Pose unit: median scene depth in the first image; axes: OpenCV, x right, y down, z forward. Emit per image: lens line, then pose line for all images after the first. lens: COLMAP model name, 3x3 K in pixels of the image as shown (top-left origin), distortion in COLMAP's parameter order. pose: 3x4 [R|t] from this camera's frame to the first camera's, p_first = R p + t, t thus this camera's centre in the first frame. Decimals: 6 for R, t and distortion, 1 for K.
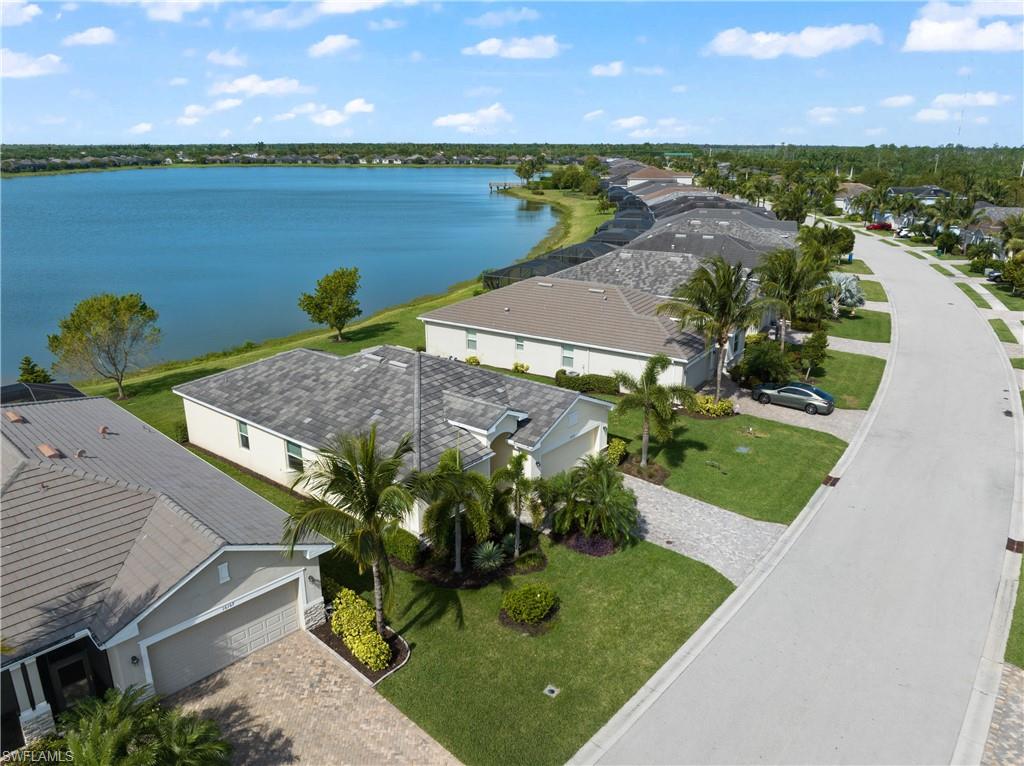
lens RADIAL K [[741.1, 0, 512.0], [0, 741.1, 383.0], [0, 0, 1]] dist [-0.036758, -0.000482]
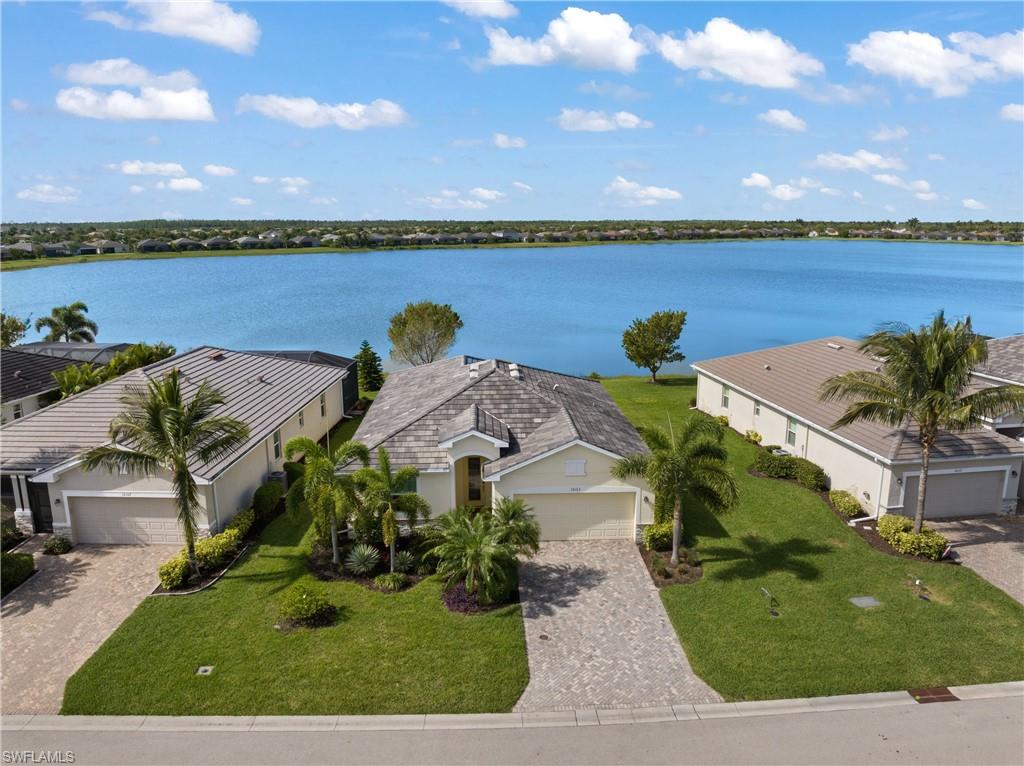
lens RADIAL K [[730.3, 0, 512.0], [0, 730.3, 383.0], [0, 0, 1]] dist [-0.035957, 0.006785]
pose [[0.660362, 0.156655, -0.734426, 0.491798], [-0.227263, 0.973828, 0.003375, -0.024454], [0.715733, 0.164679, 0.678681, 0.295242]]
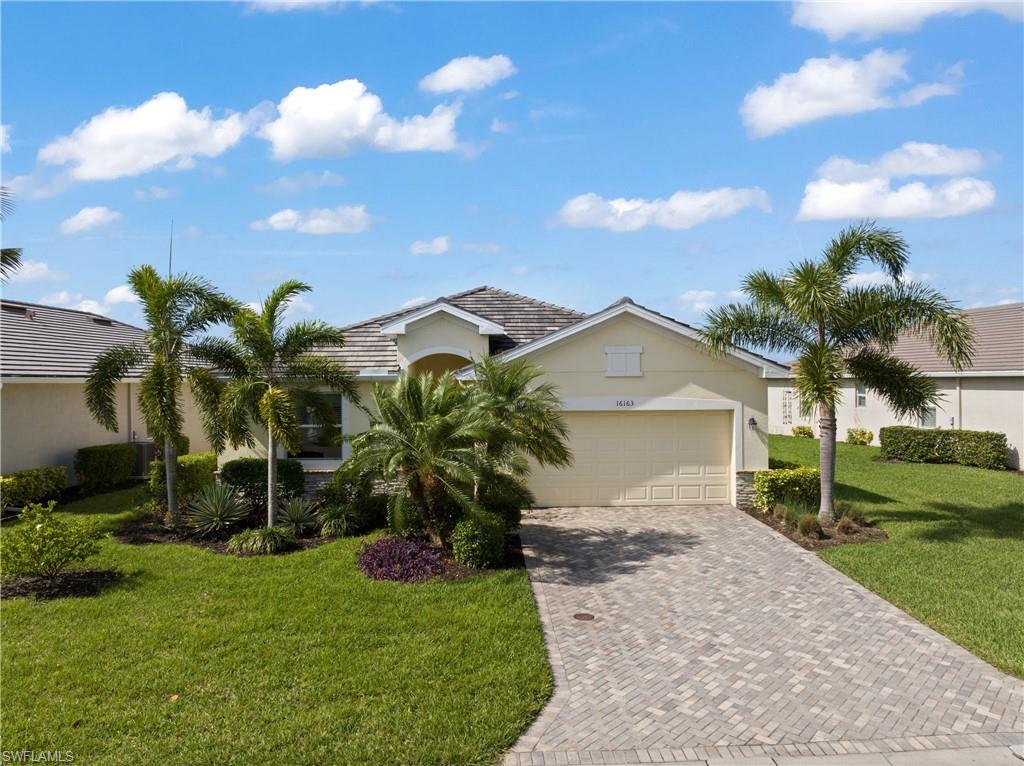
lens RADIAL K [[730.3, 0, 512.0], [0, 730.3, 383.0], [0, 0, 1]] dist [-0.035957, 0.006785]
pose [[0.656840, -0.004593, -0.754016, 0.299753], [-0.223072, 0.954036, -0.200135, 0.132988], [0.720278, 0.299656, 0.625624, 0.526368]]
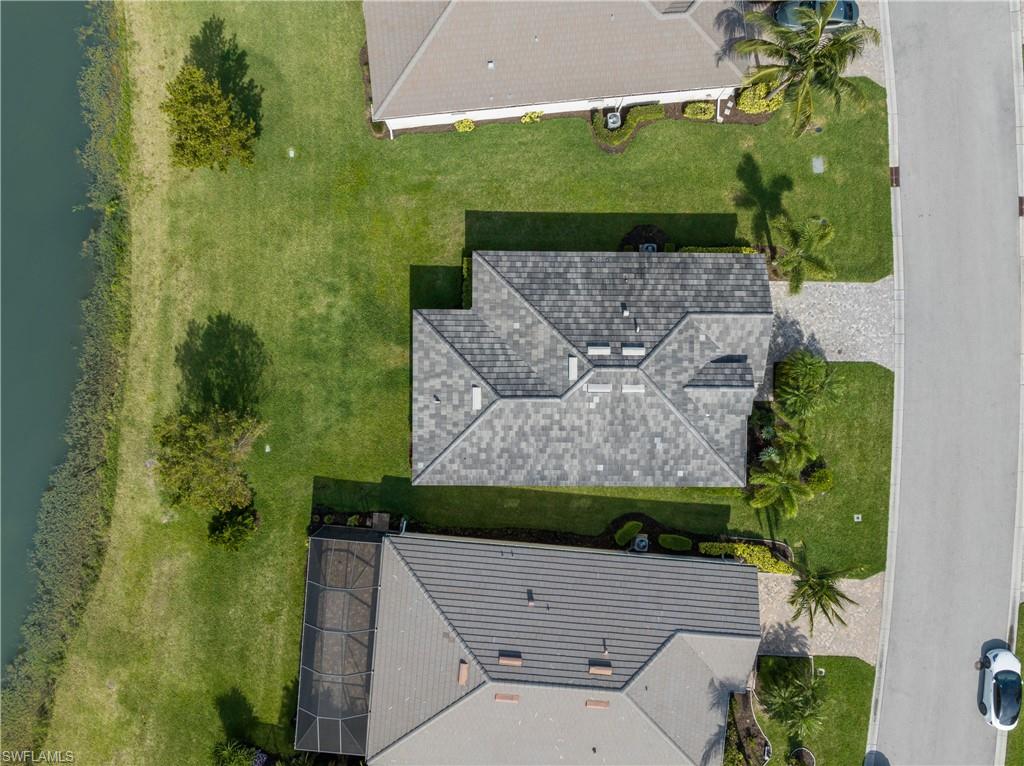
lens RADIAL K [[730.3, 0, 512.0], [0, 730.3, 383.0], [0, 0, 1]] dist [-0.035957, 0.006785]
pose [[0.785144, -0.619199, -0.011922, -0.221869], [0.194188, 0.227859, 0.954134, -0.885470], [-0.588082, -0.751447, 0.299143, 0.633389]]
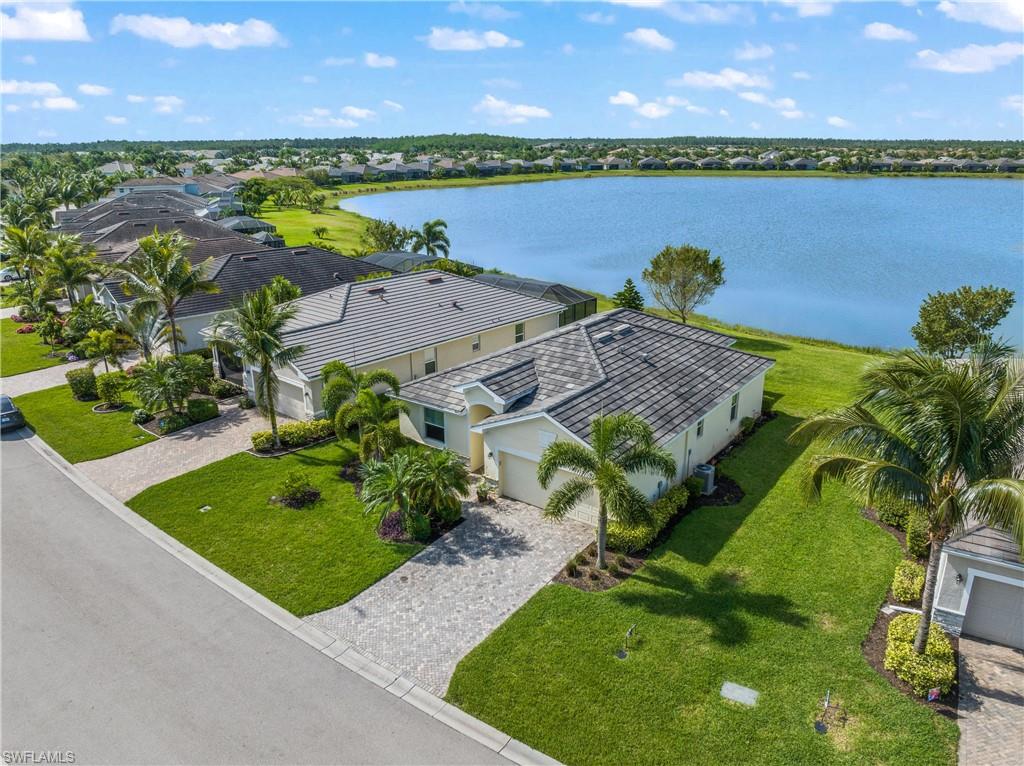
lens RADIAL K [[730.3, 0, 512.0], [0, 730.3, 383.0], [0, 0, 1]] dist [-0.035957, 0.006785]
pose [[0.030588, 0.312987, -0.949265, 0.645713], [-0.305015, 0.907332, 0.289333, -0.178933], [0.951856, 0.280690, 0.123219, 0.666597]]
